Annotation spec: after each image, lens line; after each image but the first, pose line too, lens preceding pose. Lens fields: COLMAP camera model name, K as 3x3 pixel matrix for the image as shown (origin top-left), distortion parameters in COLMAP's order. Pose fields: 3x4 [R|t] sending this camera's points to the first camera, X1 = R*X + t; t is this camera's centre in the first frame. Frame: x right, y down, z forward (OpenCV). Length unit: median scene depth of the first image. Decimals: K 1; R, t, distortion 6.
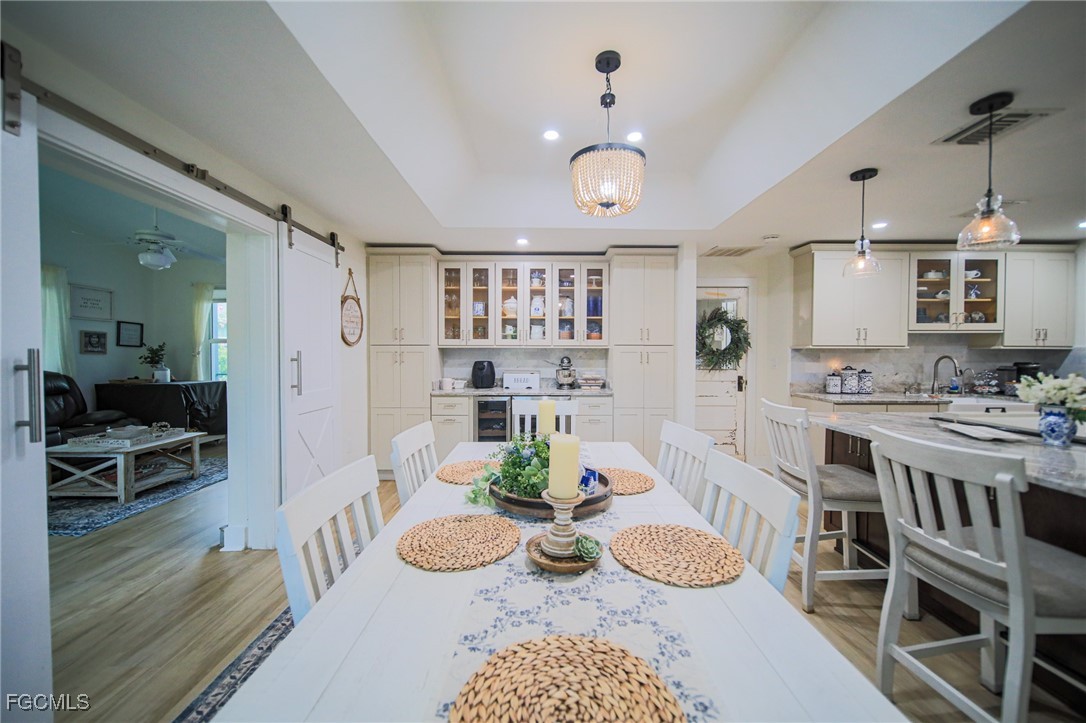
lens RADIAL K [[404.7, 0, 536.0], [0, 404.7, 359.0], [0, 0, 1]] dist [0.000050, -0.001430]
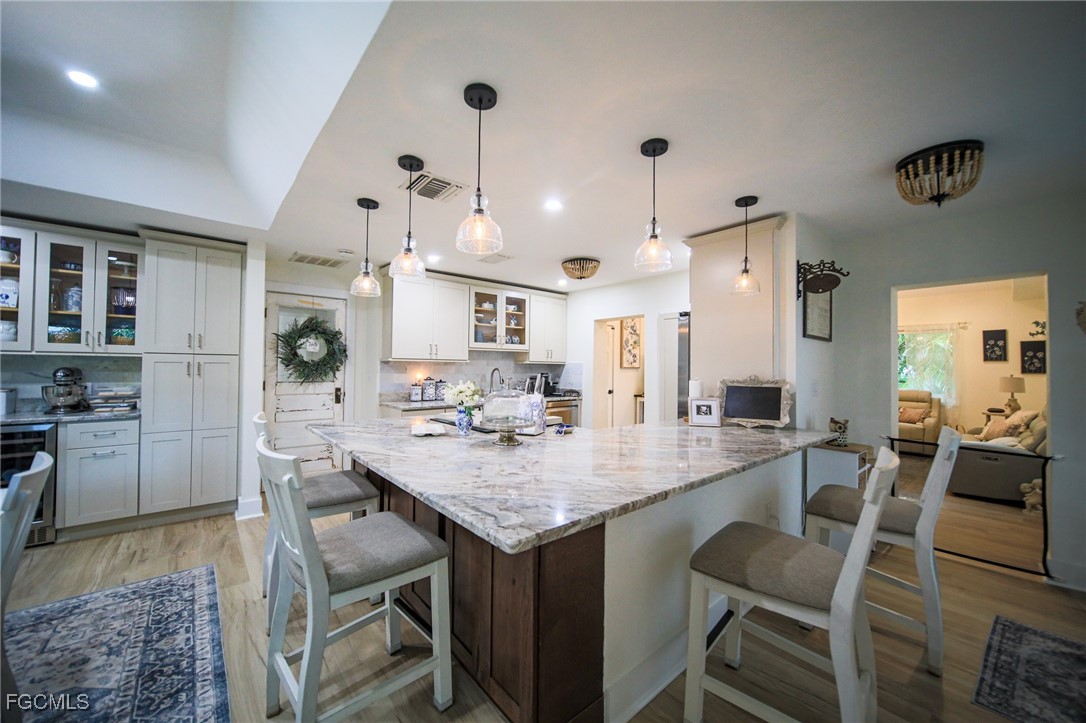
lens RADIAL K [[404.7, 0, 538.6], [0, 404.7, 360.1], [0, 0, 1]] dist [0.000050, -0.001430]
pose [[0.764159, 0.017278, 0.644796, 0.253293], [0.000609, 0.999621, -0.027507, 0.001556], [-0.645027, 0.021412, 0.763859, -0.076825]]
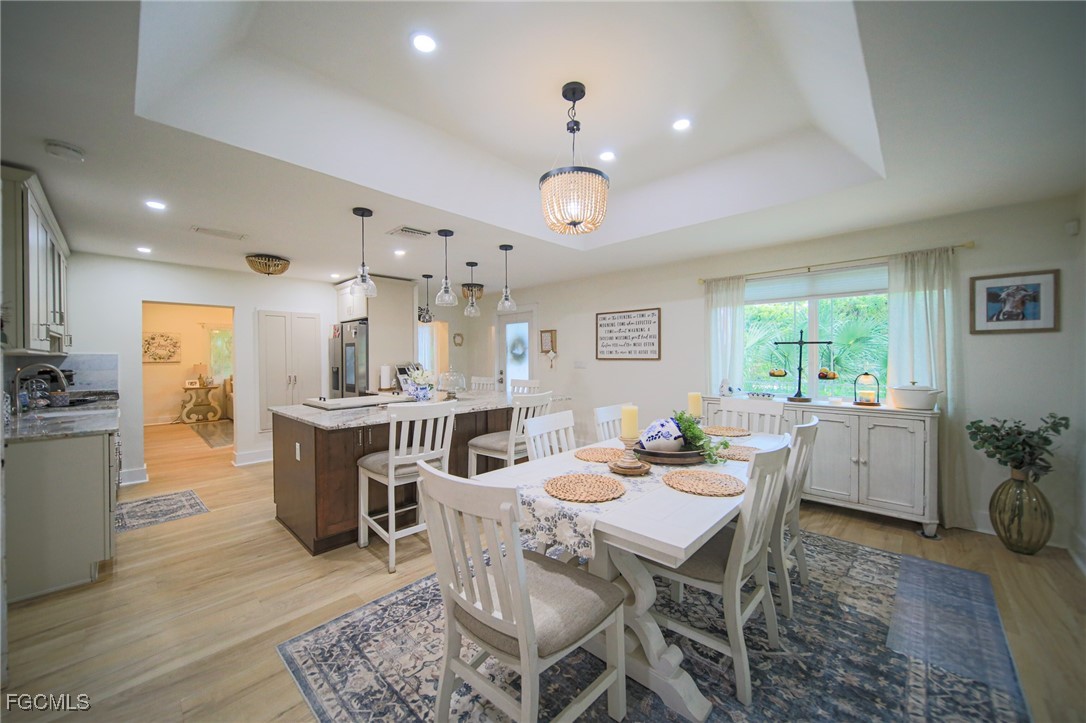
lens RADIAL K [[404.7, 0, 545.0], [0, 404.7, 358.0], [0, 0, 1]] dist [0.000050, -0.001430]
pose [[-0.727068, -0.000139, 0.686566, -0.220833], [0.014604, 0.999771, 0.015669, -0.015523], [-0.686411, 0.021419, -0.726899, 0.816077]]
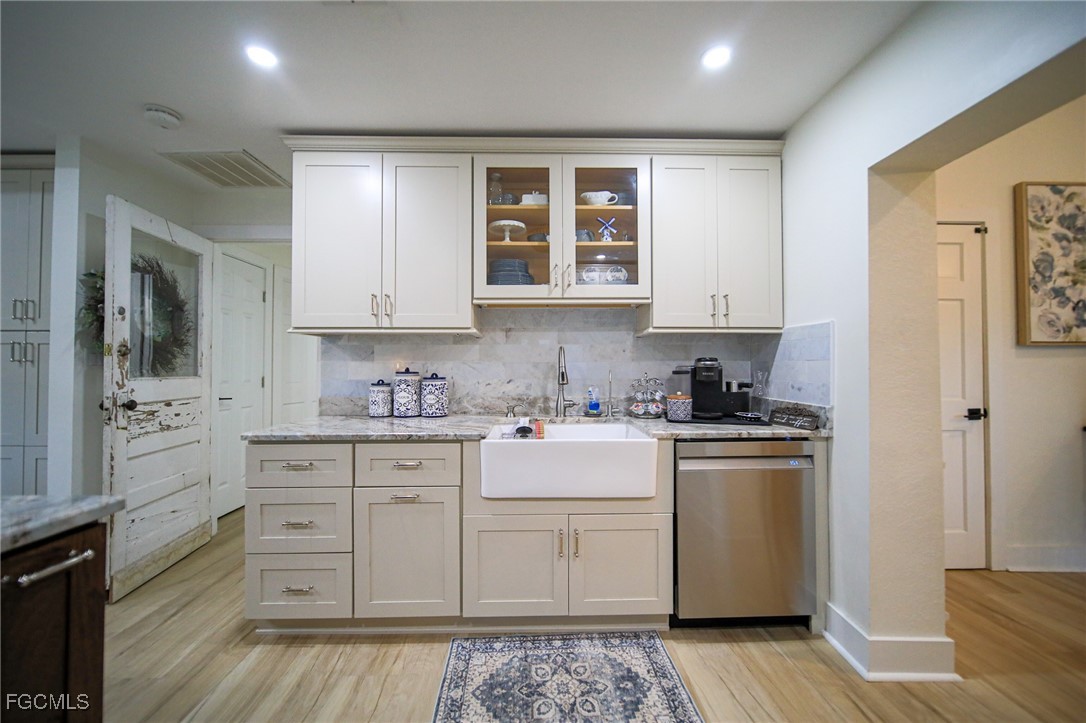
lens RADIAL K [[404.7, 0, 547.4], [0, 404.7, 359.0], [0, 0, 1]] dist [0.000050, -0.001430]
pose [[0.999711, -0.004256, 0.023645, 0.896078], [0.005000, 0.999491, -0.031512, 0.023170], [-0.023499, 0.031622, 0.999224, 0.417177]]
